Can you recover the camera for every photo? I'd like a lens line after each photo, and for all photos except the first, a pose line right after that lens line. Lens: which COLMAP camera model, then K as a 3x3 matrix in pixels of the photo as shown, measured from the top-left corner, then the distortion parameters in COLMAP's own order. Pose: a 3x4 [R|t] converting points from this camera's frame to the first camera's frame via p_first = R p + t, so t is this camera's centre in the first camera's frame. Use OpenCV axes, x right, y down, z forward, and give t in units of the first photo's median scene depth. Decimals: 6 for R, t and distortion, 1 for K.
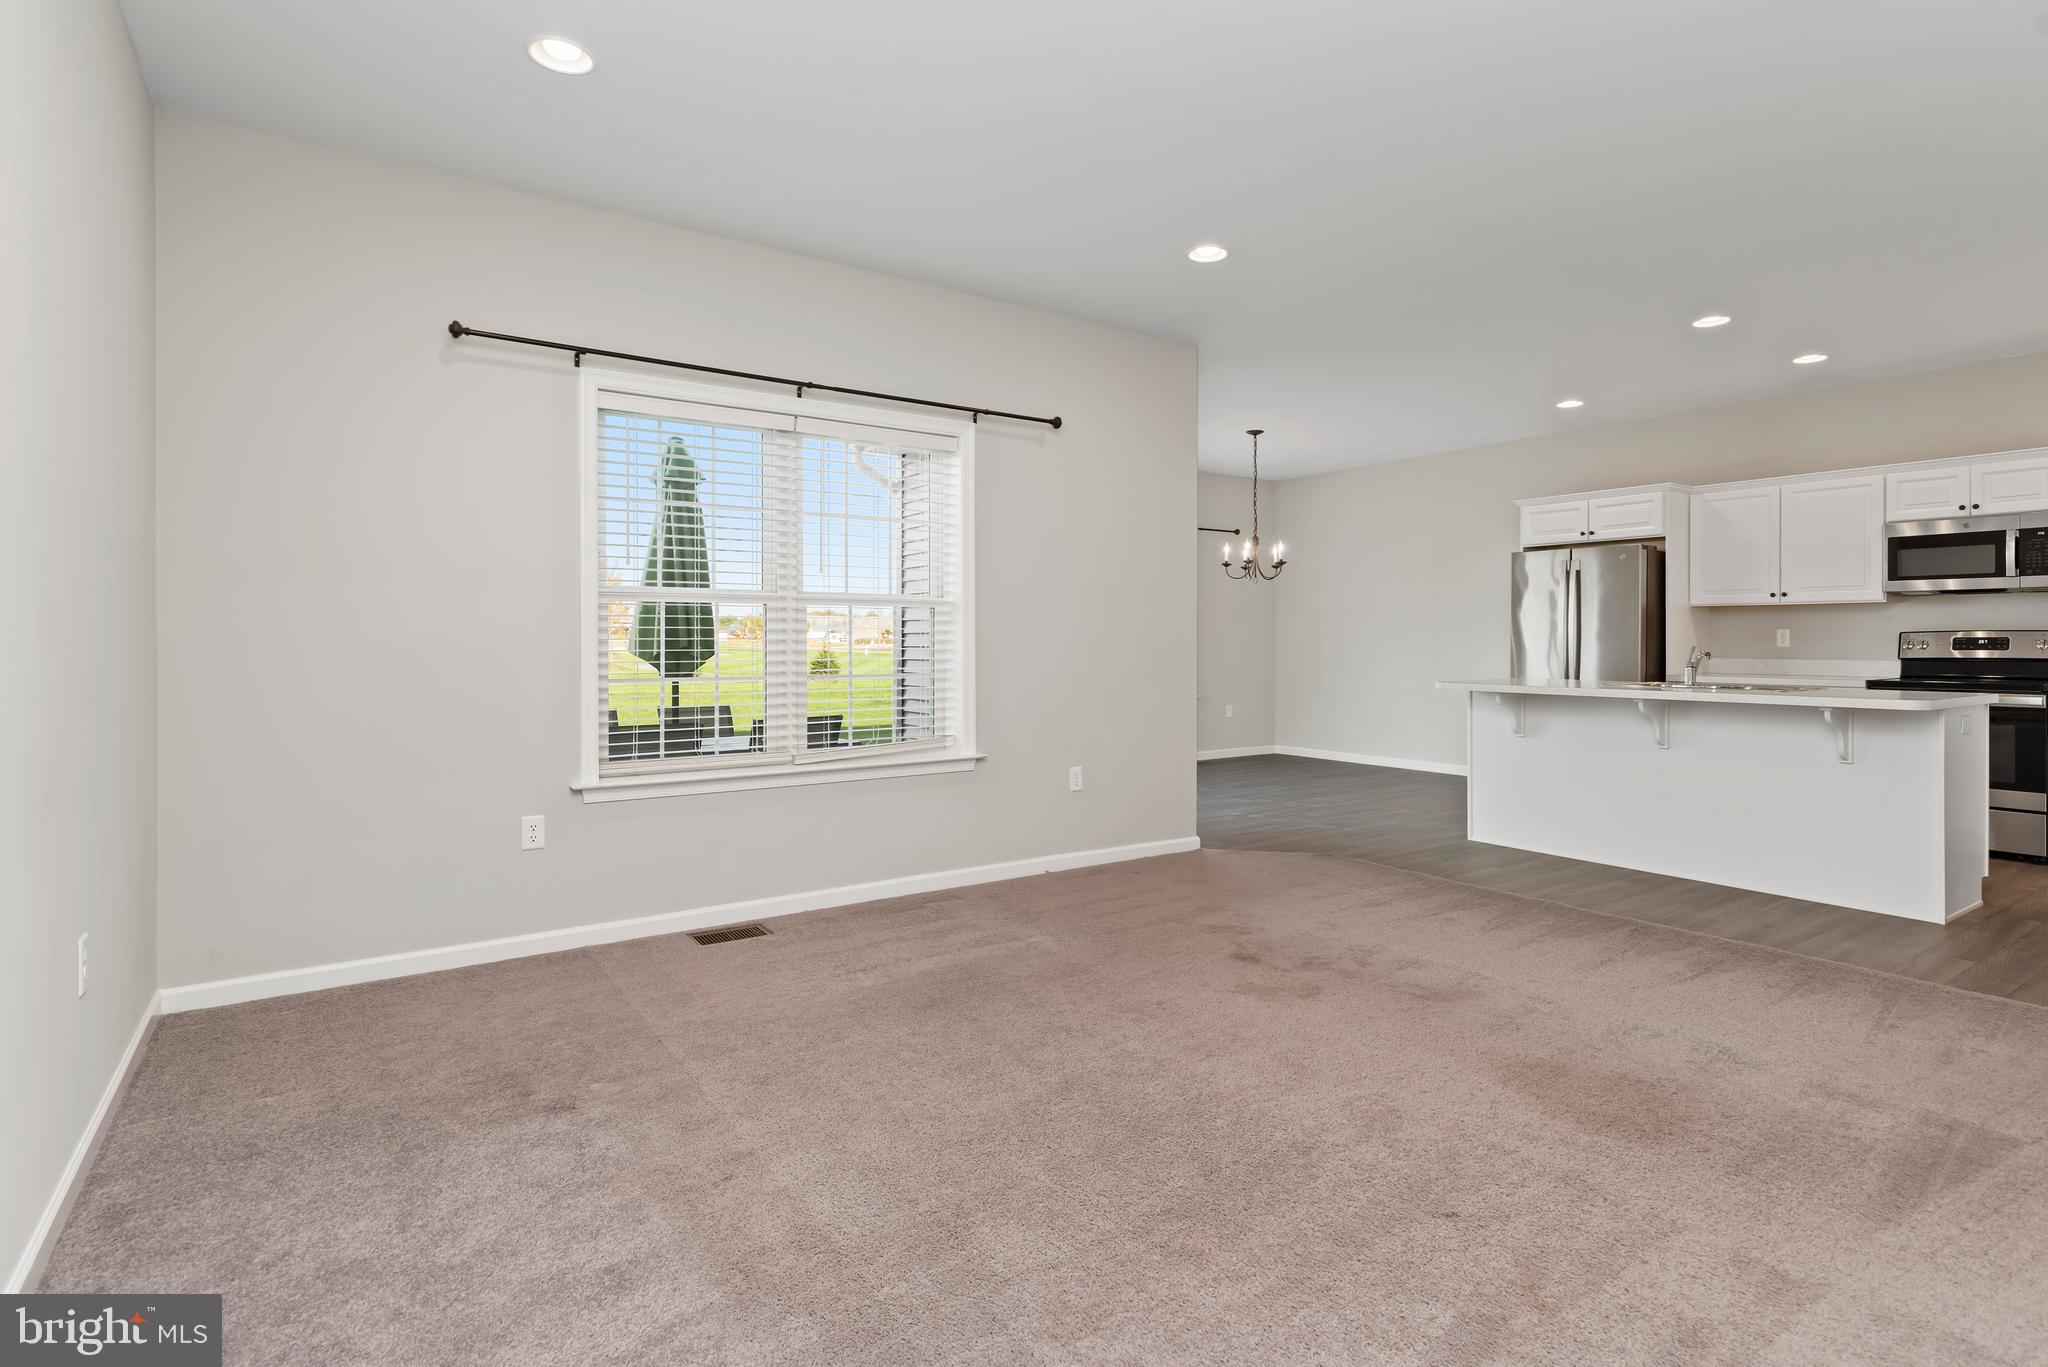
lens RADIAL K [[1027.0, 0, 1053.5], [0, 1027.0, 648.6], [0, 0, 1]] dist [-0.000482, -0.000439]
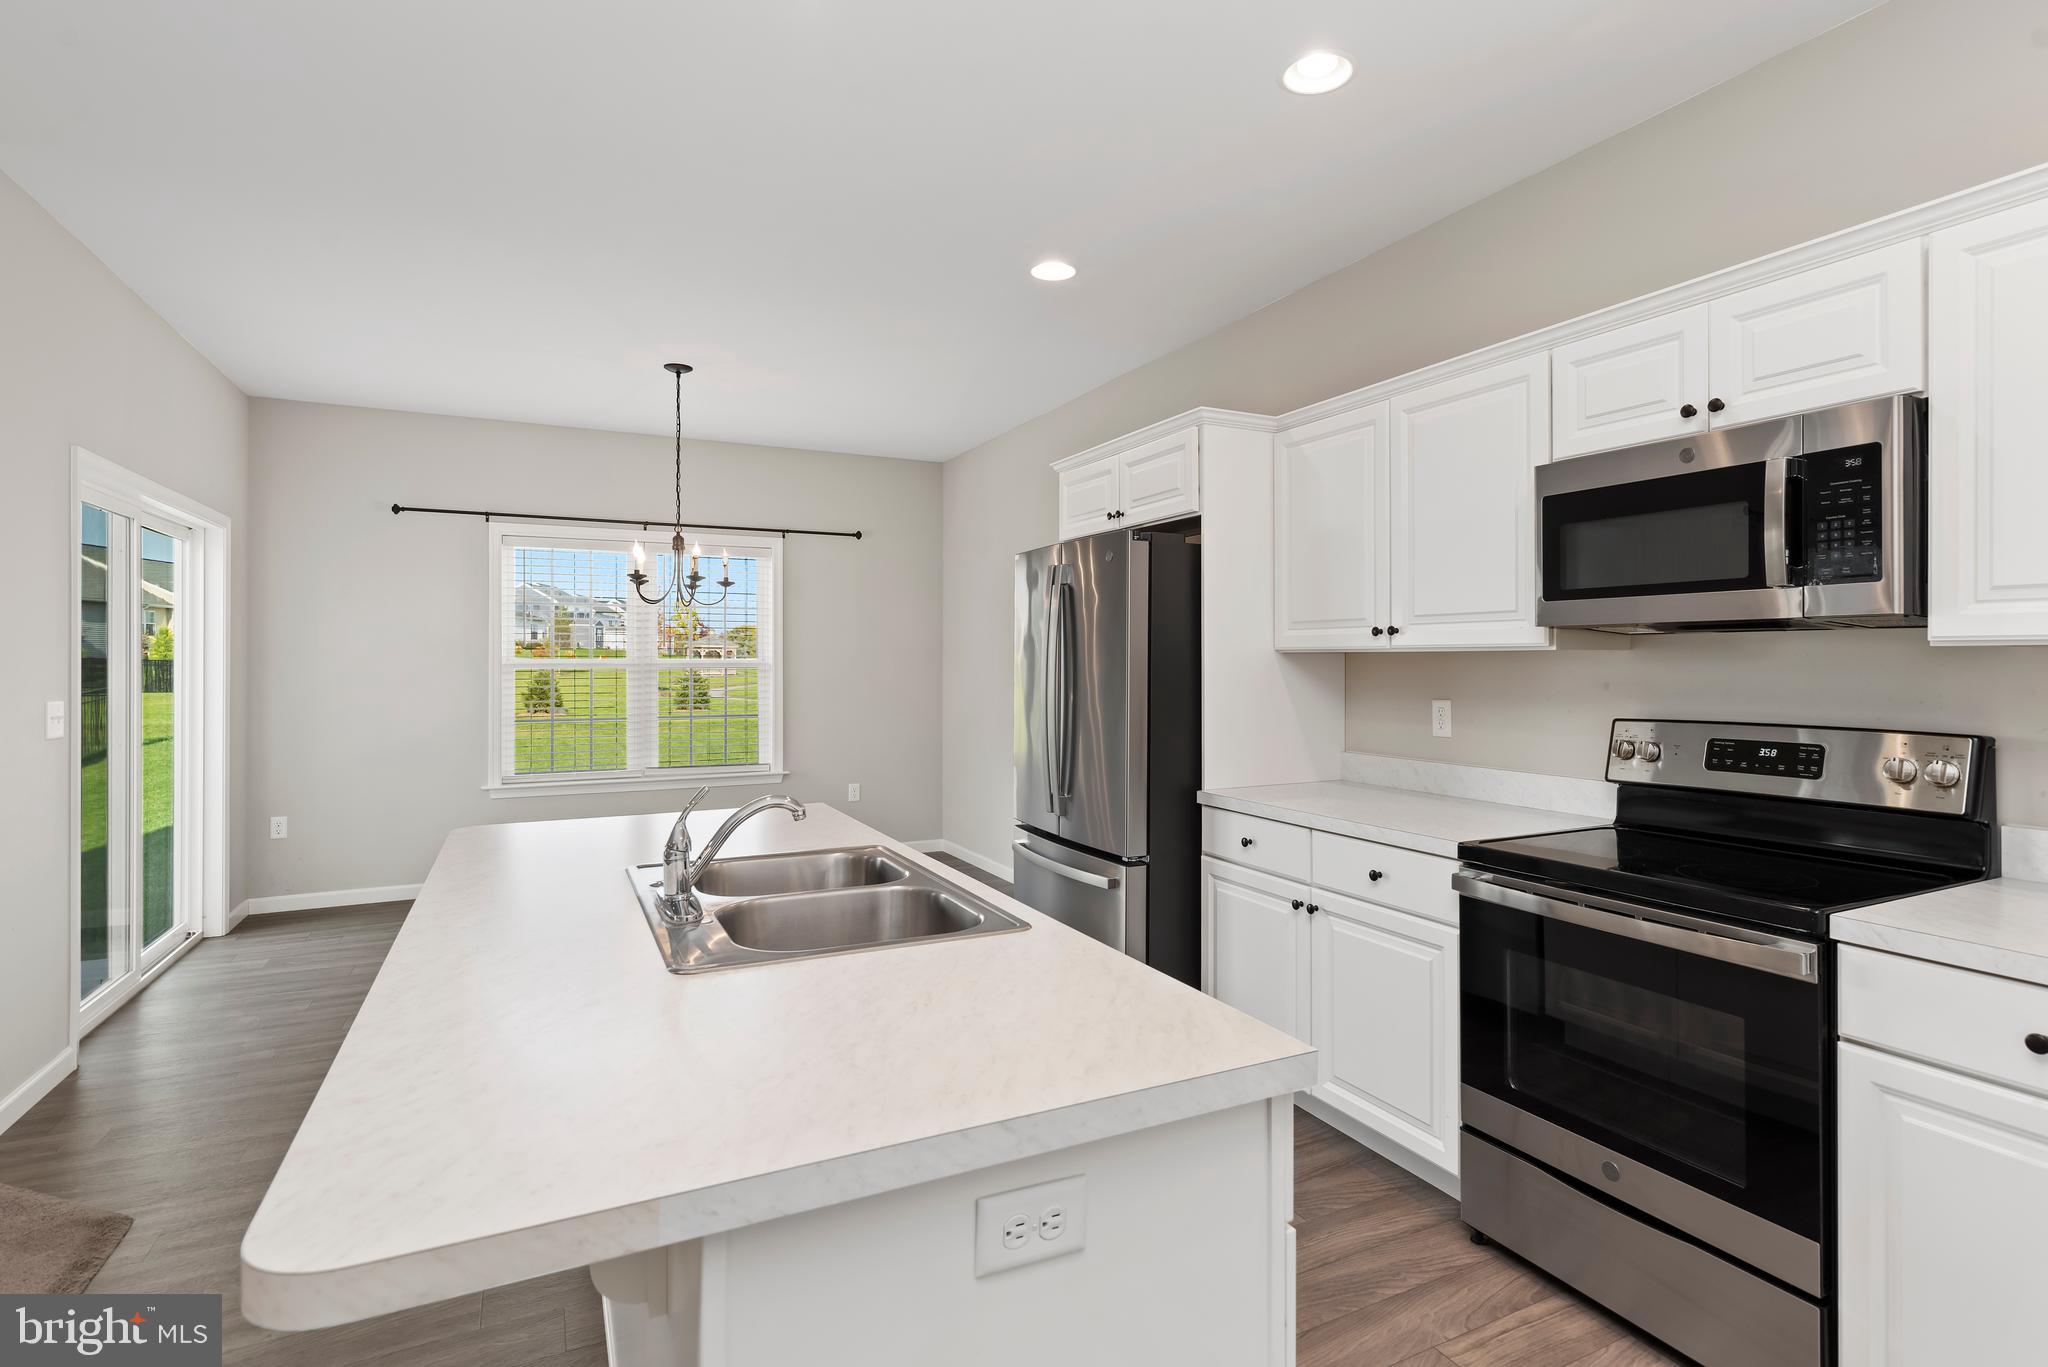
lens RADIAL K [[1020.7, 0, 1055.8], [0, 1020.7, 657.7], [0, 0, 1]] dist [0.001446, 0.000156]
pose [[0.989672, -0.000443, -0.143353, 0.711497], [-0.001316, 0.999925, -0.012170, -0.039317], [0.143347, 0.012233, 0.989597, 0.588935]]
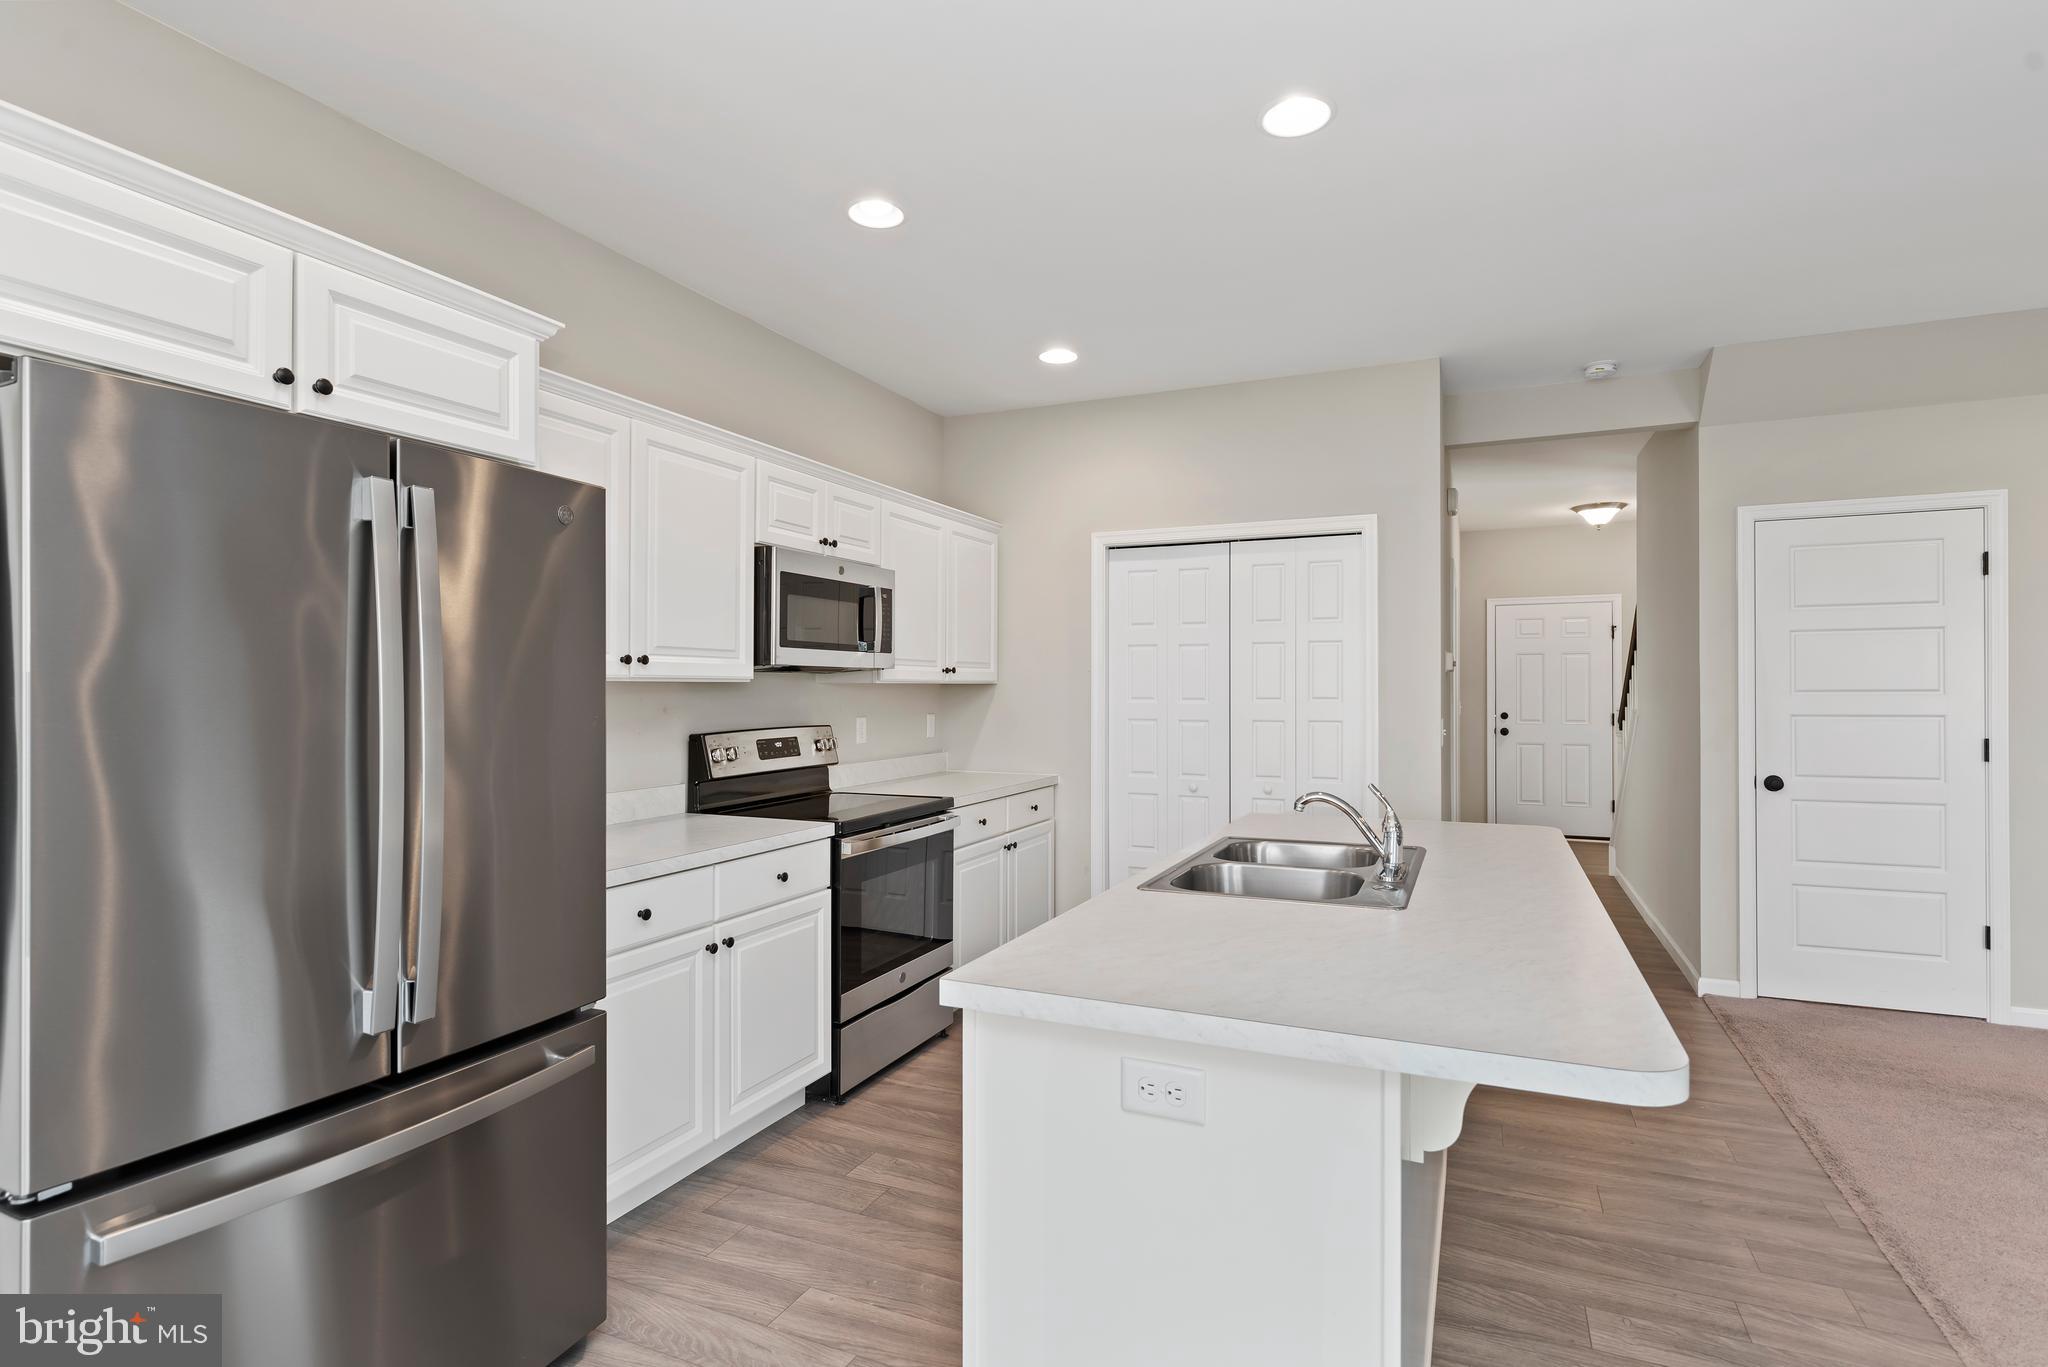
lens RADIAL K [[995.7, 0, 1049.3], [0, 995.7, 688.4], [0, 0, 1]] dist [0.001815, 0.001054]
pose [[-0.521928, 0.001135, 0.852989, 0.270980], [0.009170, 0.999949, 0.004280, -0.045674], [-0.852940, 0.010056, -0.521911, 1.224371]]
